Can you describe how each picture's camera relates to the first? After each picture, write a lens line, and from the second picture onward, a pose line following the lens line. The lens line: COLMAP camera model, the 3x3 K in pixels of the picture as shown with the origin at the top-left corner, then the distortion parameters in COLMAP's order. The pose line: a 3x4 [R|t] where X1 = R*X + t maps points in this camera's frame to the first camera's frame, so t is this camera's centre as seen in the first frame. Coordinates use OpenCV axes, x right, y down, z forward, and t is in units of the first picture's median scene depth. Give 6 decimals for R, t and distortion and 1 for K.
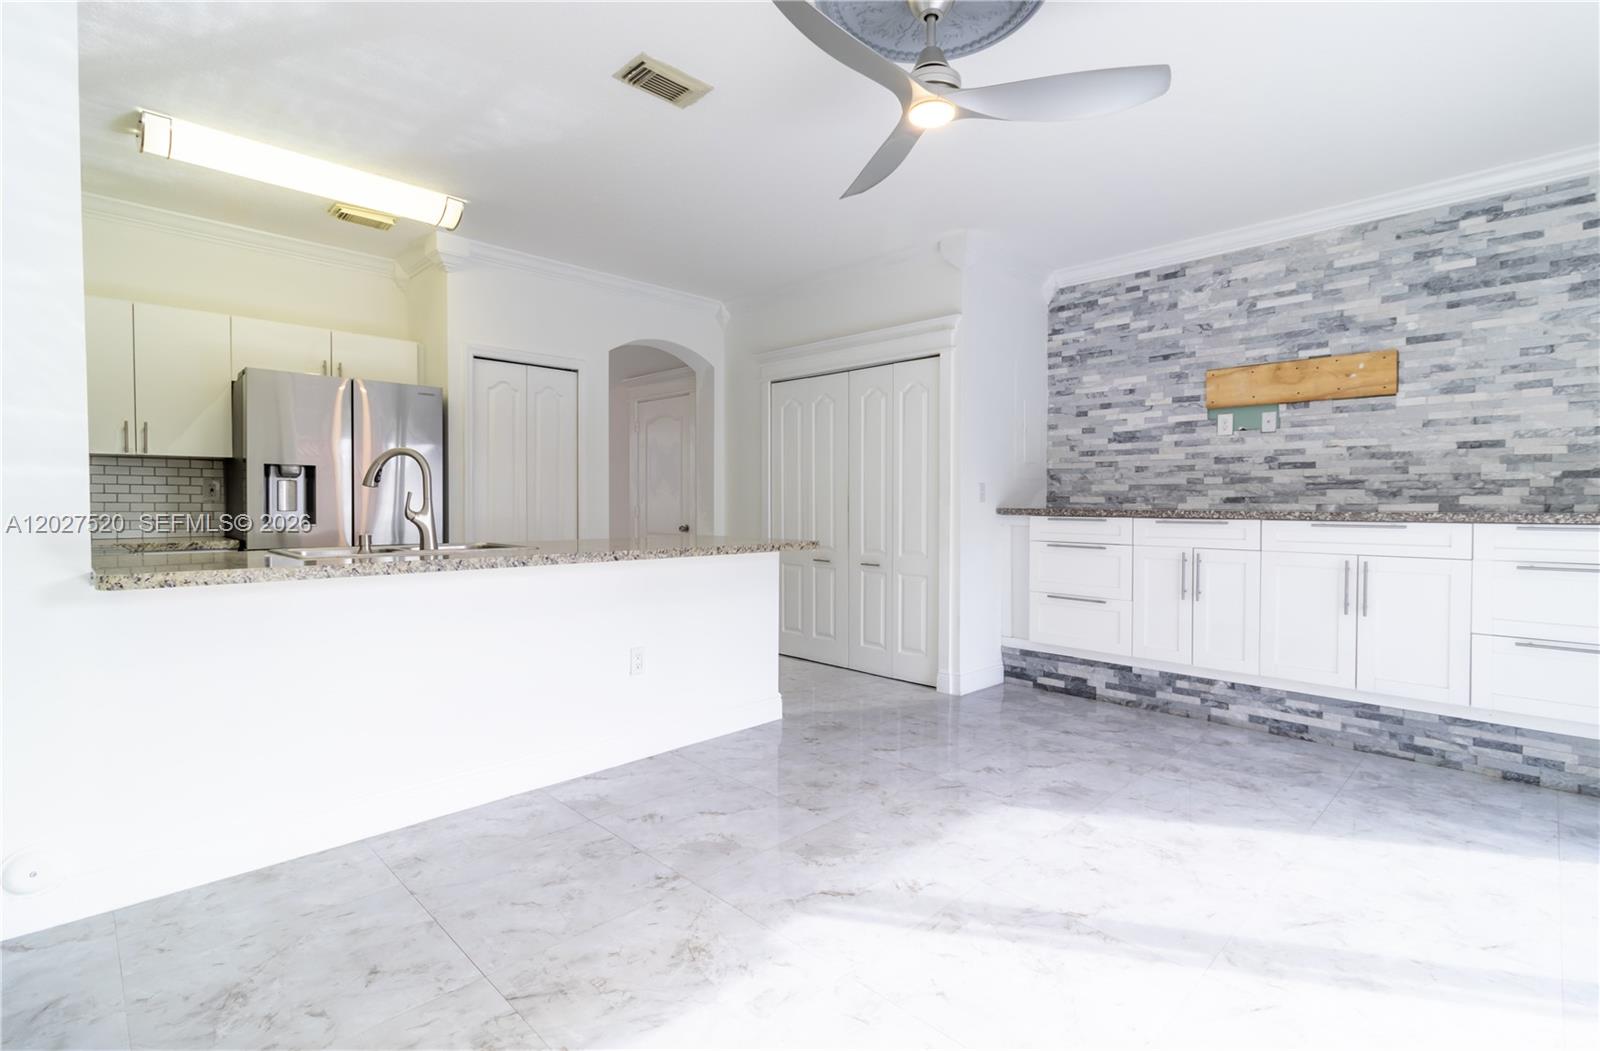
lens RADIAL K [[740.8, 0, 797.9], [0, 740.8, 517.9], [0, 0, 1]] dist [0.003463, 0.000367]
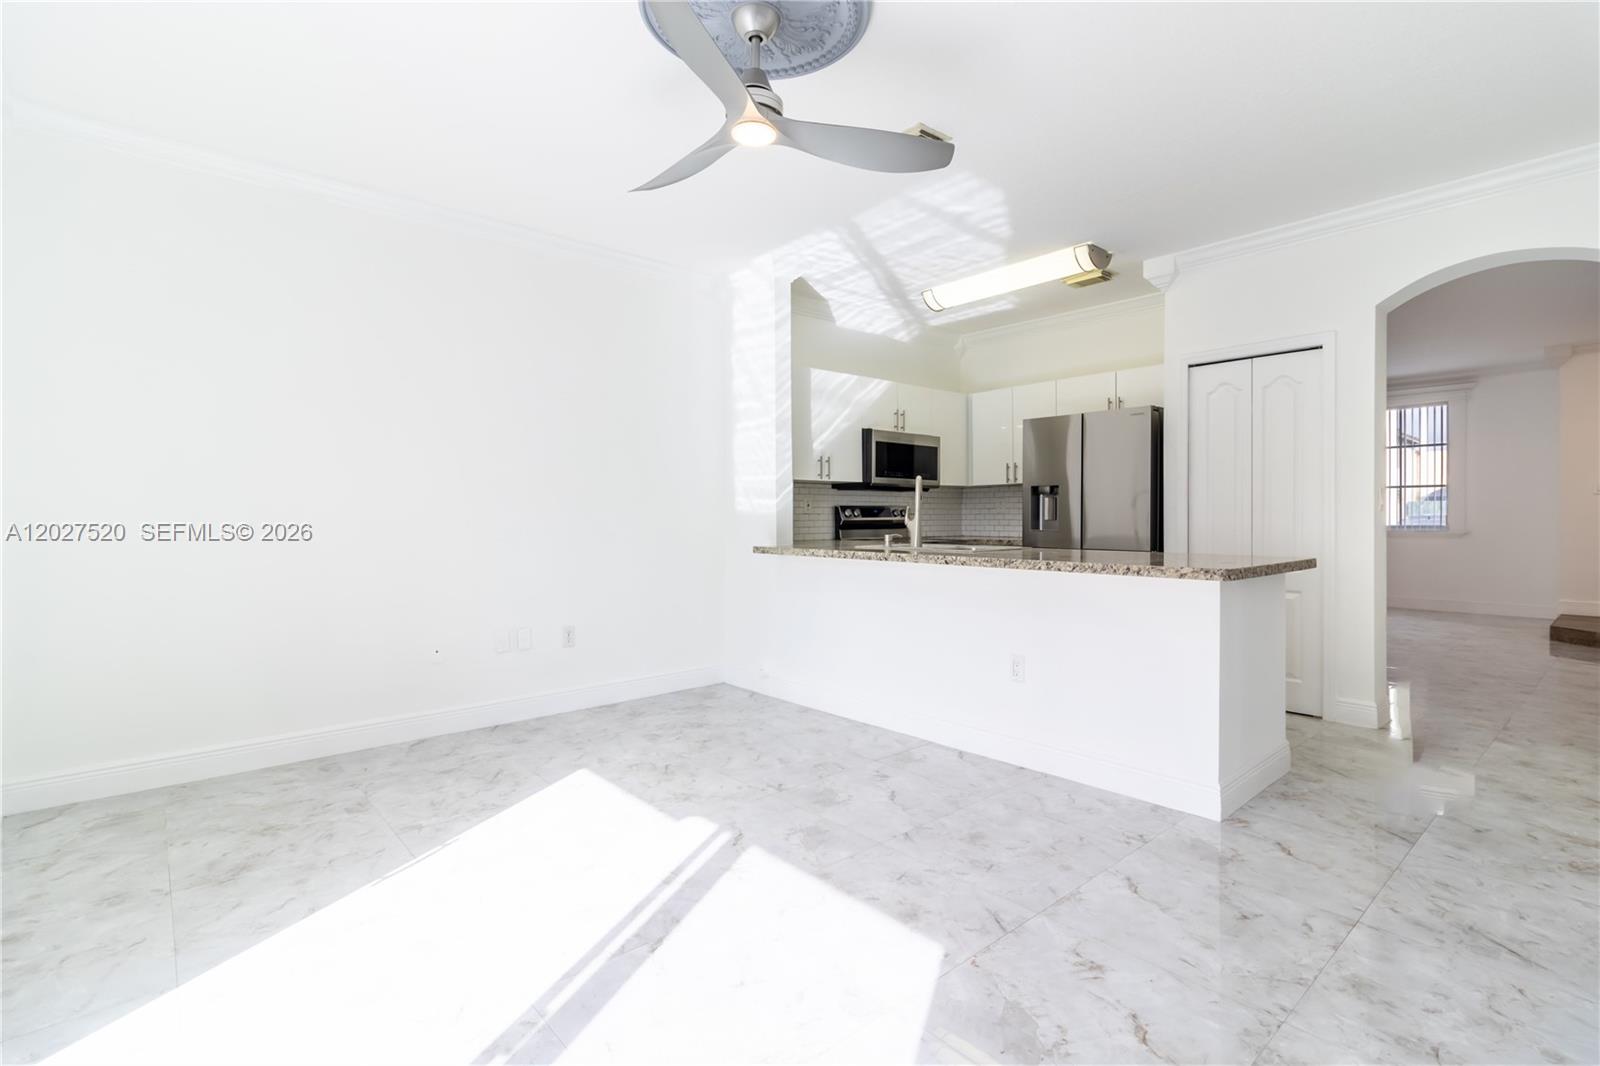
lens RADIAL K [[738.3, 0, 814.9], [0, 738.3, 523.5], [0, 0, 1]] dist [0.001395, 0.000088]
pose [[-0.047275, 0.009718, -0.998835, 0.697012], [-0.014310, 0.999843, 0.010405, -0.010848], [0.998779, 0.014786, -0.047129, 0.660380]]
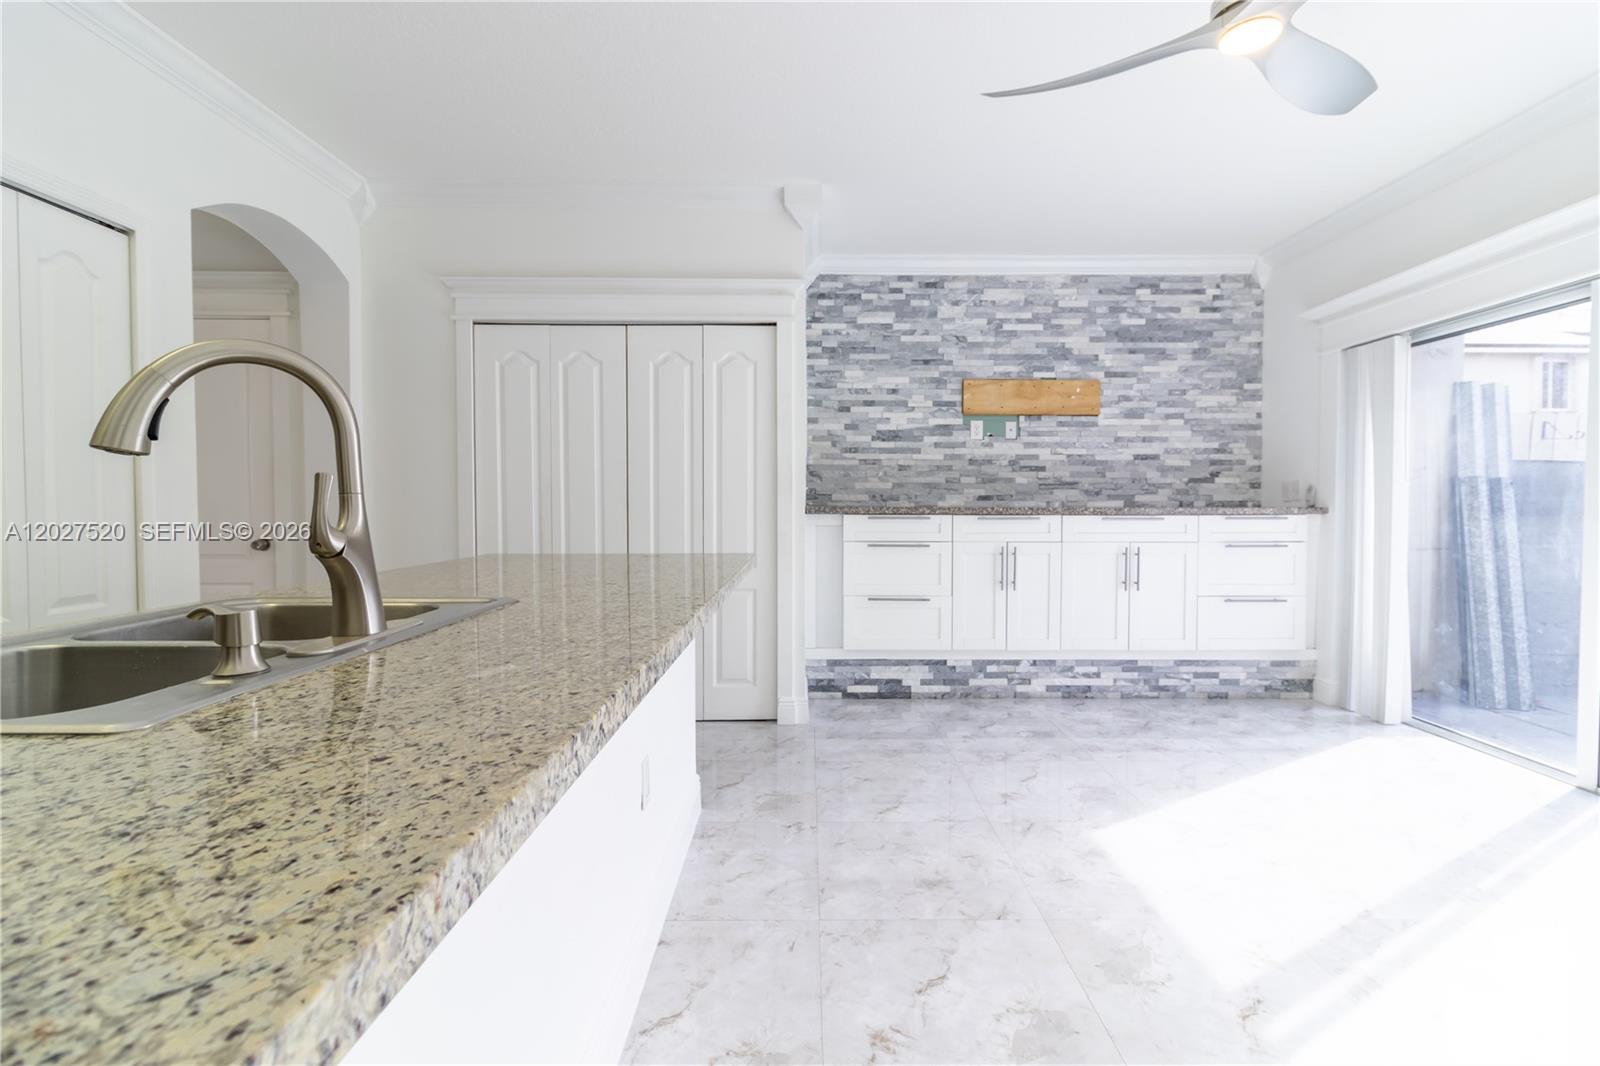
lens RADIAL K [[751.5, 0, 798.4], [0, 751.5, 524.5], [0, 0, 1]] dist [0.000489, 0.000316]
pose [[0.699680, -0.024173, 0.714048, -0.463722], [0.015579, 0.999706, 0.018578, -0.010249], [-0.714287, -0.001875, 0.699851, 0.445542]]
